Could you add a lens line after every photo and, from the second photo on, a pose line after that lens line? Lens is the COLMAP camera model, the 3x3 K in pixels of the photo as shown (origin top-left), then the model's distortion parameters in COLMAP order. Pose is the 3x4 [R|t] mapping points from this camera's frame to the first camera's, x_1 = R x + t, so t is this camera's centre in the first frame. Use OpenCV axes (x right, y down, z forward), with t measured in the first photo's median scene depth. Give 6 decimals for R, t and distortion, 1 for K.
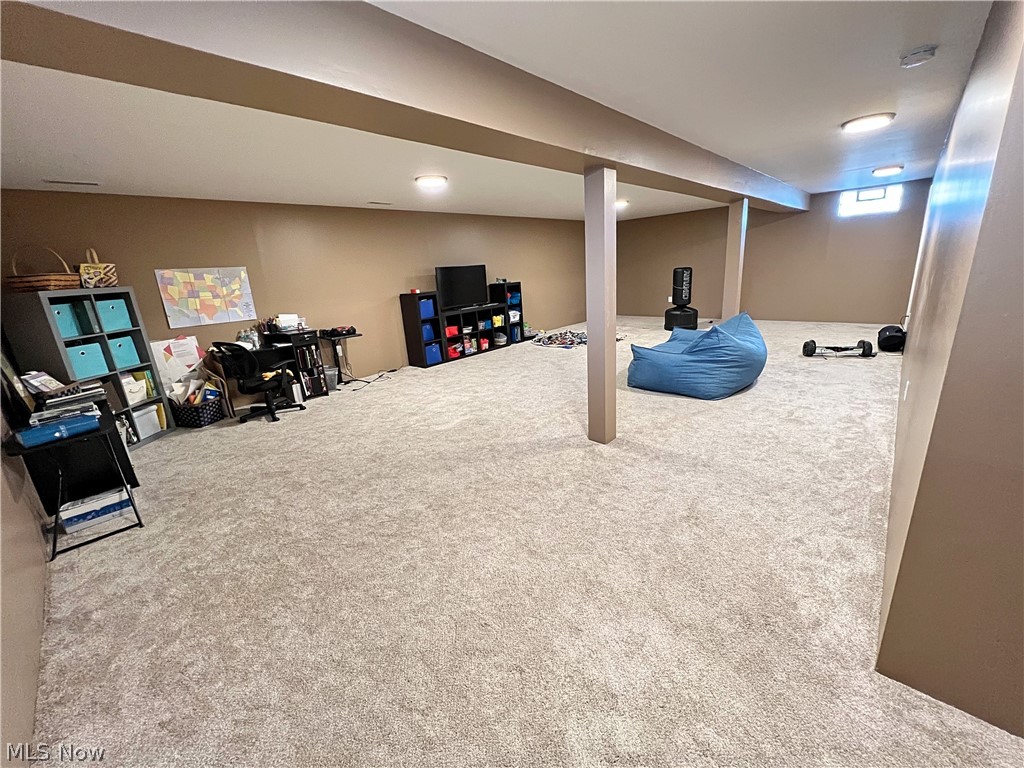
lens RADIAL K [[410.0, 0, 512.0], [0, 410.0, 383.1], [0, 0, 1]] dist [0.001719, -0.000314]
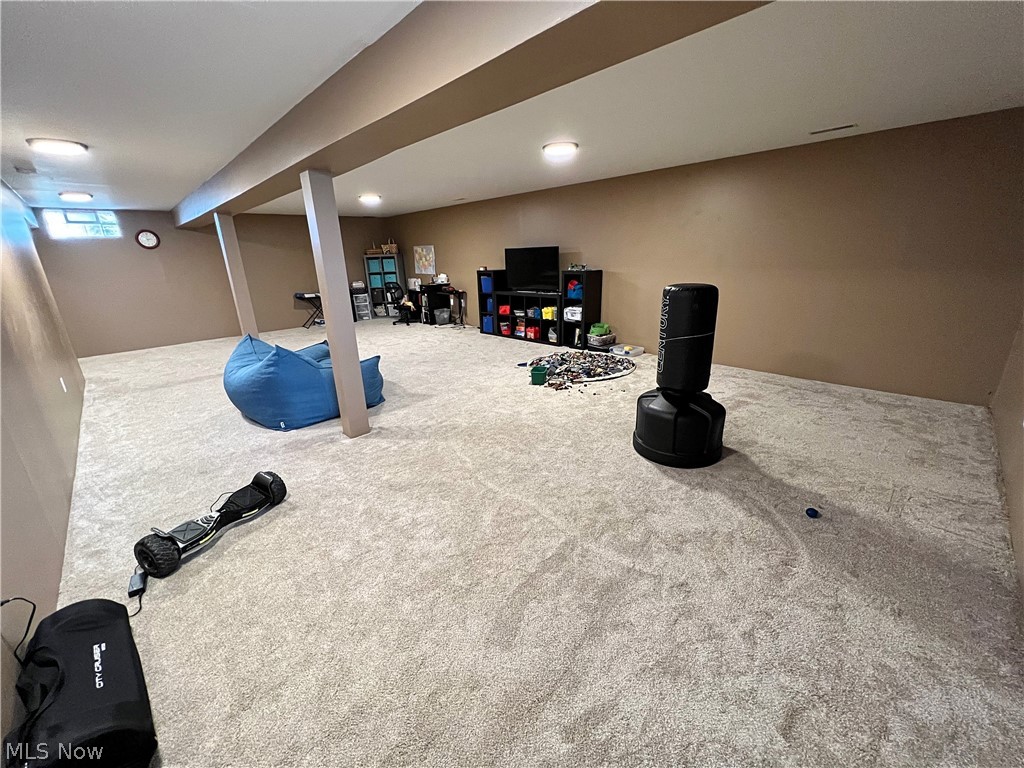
lens RADIAL K [[410.0, 0, 511.4], [0, 410.0, 383.3], [0, 0, 1]] dist [0.001719, -0.000314]
pose [[-0.055950, 0.372080, -0.926513, 0.920236], [-0.230883, 0.897993, 0.374569, -0.361196], [0.971371, 0.234873, 0.035665, 1.031610]]
